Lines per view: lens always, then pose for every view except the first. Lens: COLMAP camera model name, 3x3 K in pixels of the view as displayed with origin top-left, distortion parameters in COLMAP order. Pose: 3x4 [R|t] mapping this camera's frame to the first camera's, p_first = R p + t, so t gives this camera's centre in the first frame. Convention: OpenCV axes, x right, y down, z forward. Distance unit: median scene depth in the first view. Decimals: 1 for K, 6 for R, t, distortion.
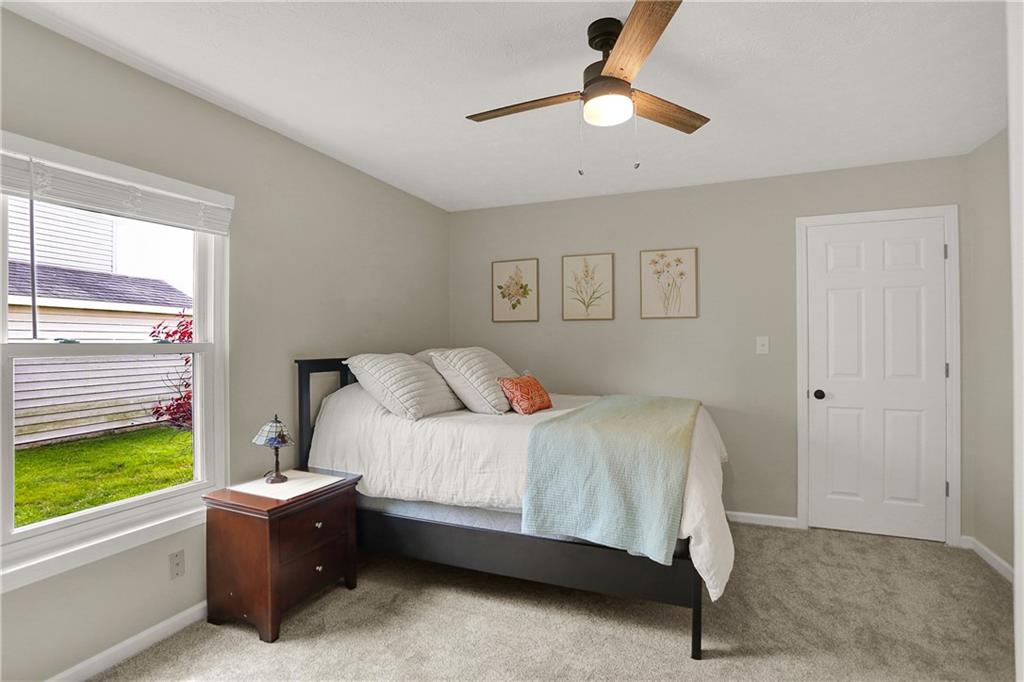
lens RADIAL K [[509.8, 0, 512.0], [0, 509.8, 341.0], [0, 0, 1]] dist [-0.064433, 0.024823]
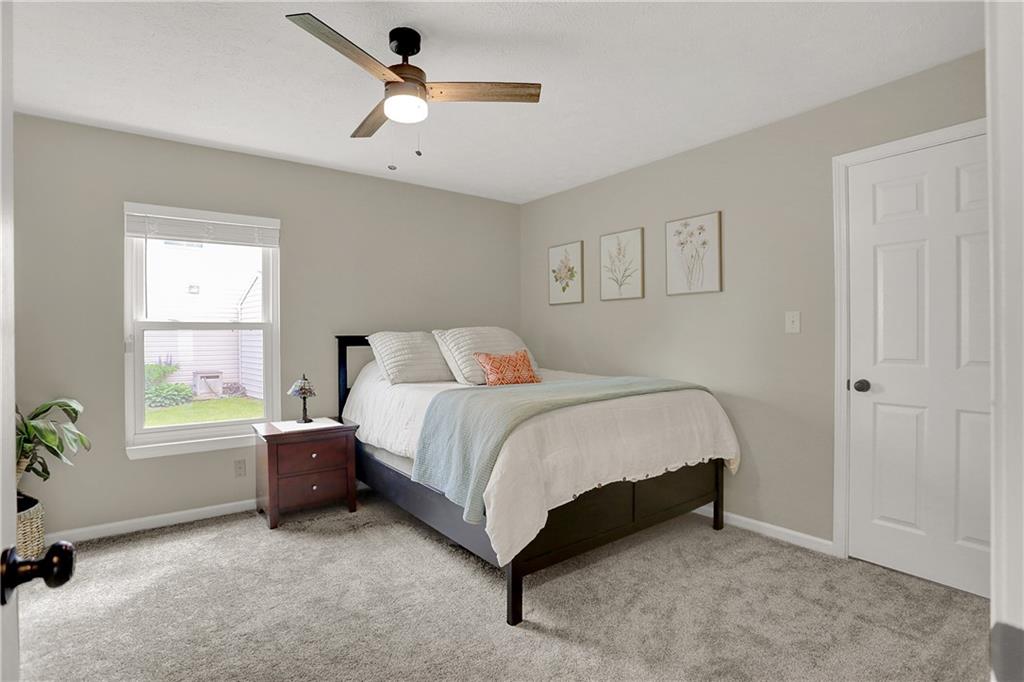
lens RADIAL K [[509.8, 0, 512.0], [0, 509.8, 341.0], [0, 0, 1]] dist [-0.064433, 0.024823]
pose [[0.858333, 0.005339, -0.513065, 0.540886], [0.001846, 0.999907, 0.013493, 0.027921], [0.513090, -0.012529, 0.858244, 0.076342]]
